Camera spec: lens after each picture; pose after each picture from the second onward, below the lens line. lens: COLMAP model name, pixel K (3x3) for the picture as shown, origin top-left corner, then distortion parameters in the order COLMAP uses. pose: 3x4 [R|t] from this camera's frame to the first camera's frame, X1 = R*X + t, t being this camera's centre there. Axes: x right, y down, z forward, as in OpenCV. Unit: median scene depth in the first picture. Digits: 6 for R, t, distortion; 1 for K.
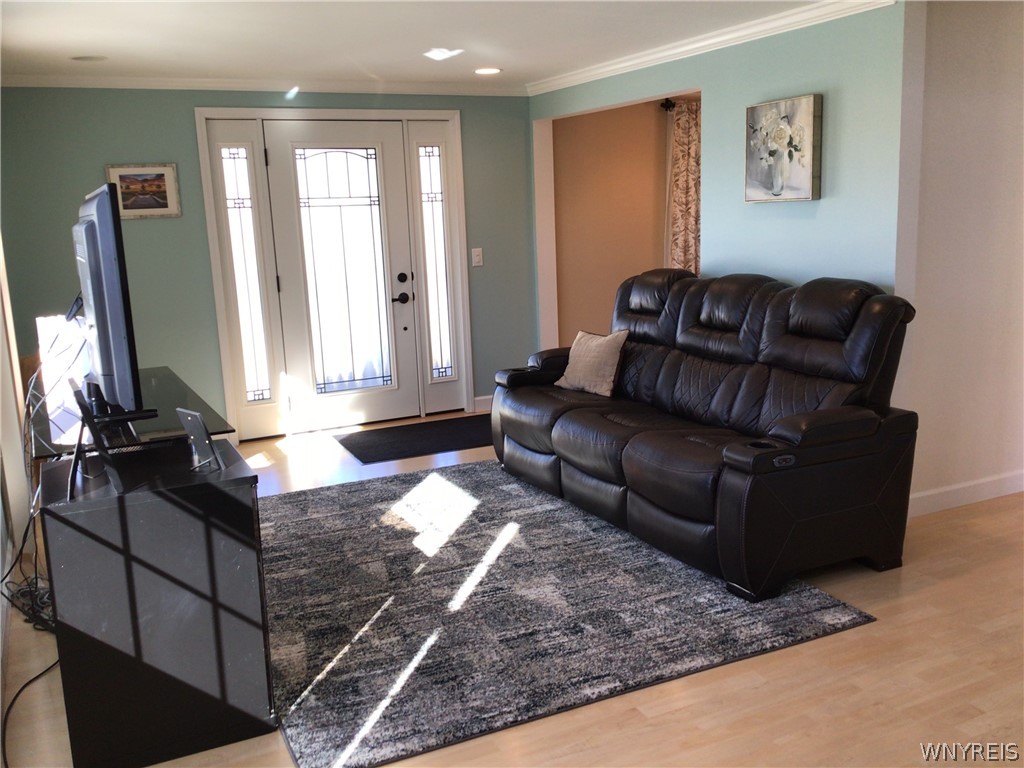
lens RADIAL K [[917.5, 0, 512.0], [0, 917.5, 384.0], [0, 0, 1]] dist [0.113821, -0.216915]
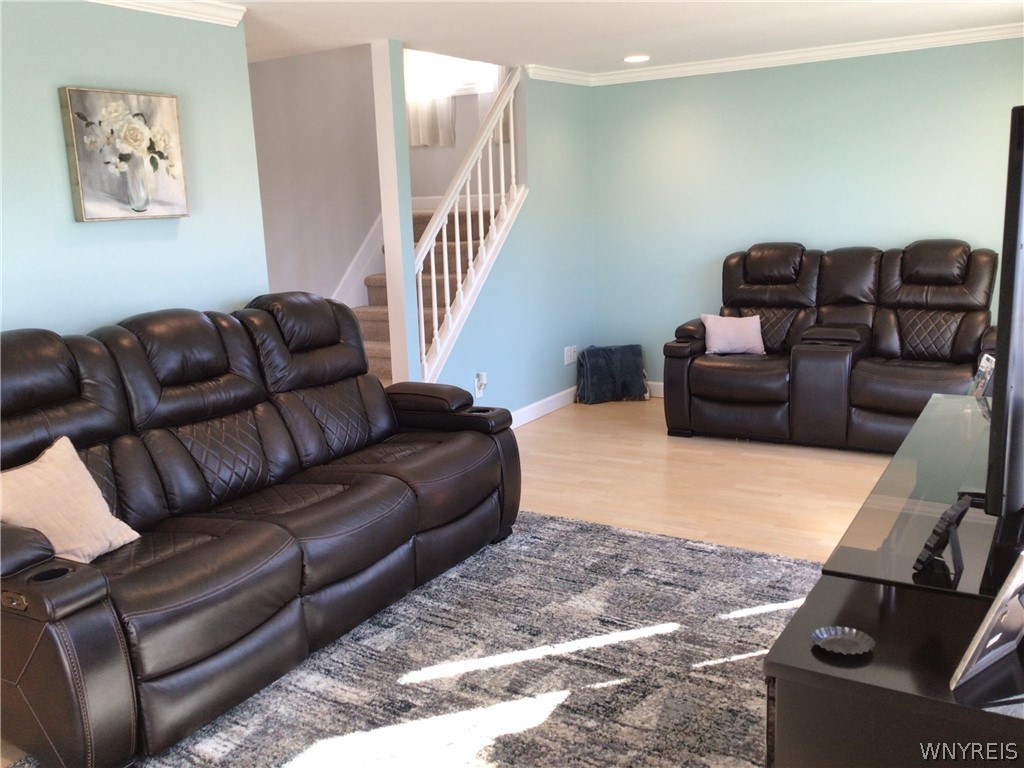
lens RADIAL K [[917.5, 0, 512.0], [0, 917.5, 384.0], [0, 0, 1]] dist [0.113821, -0.216915]
pose [[-0.526114, -0.106582, 0.843709, -0.598867], [0.220040, 0.941268, 0.256118, -0.208565], [-0.821454, 0.320397, -0.471762, 1.222723]]
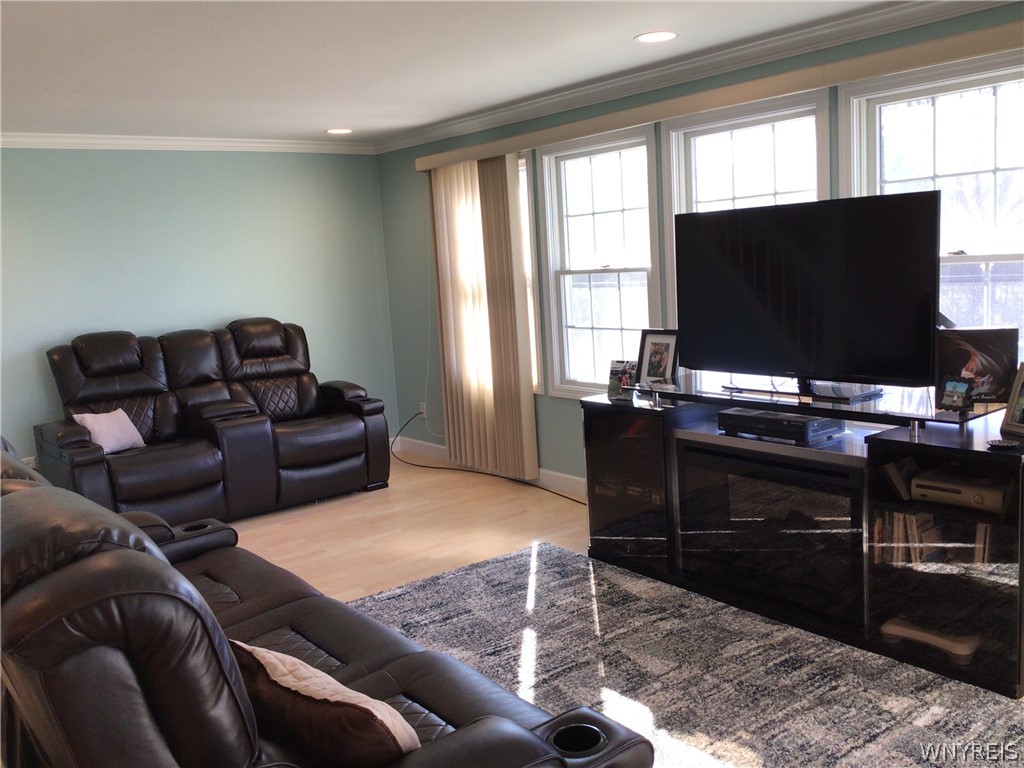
lens RADIAL K [[917.5, 0, 512.0], [0, 917.5, 384.0], [0, 0, 1]] dist [0.113821, -0.216915]
pose [[-0.974864, 0.124266, -0.184928, 0.091149], [0.058001, 0.942940, 0.327872, -0.293258], [0.215120, 0.308904, -0.926446, 1.537445]]
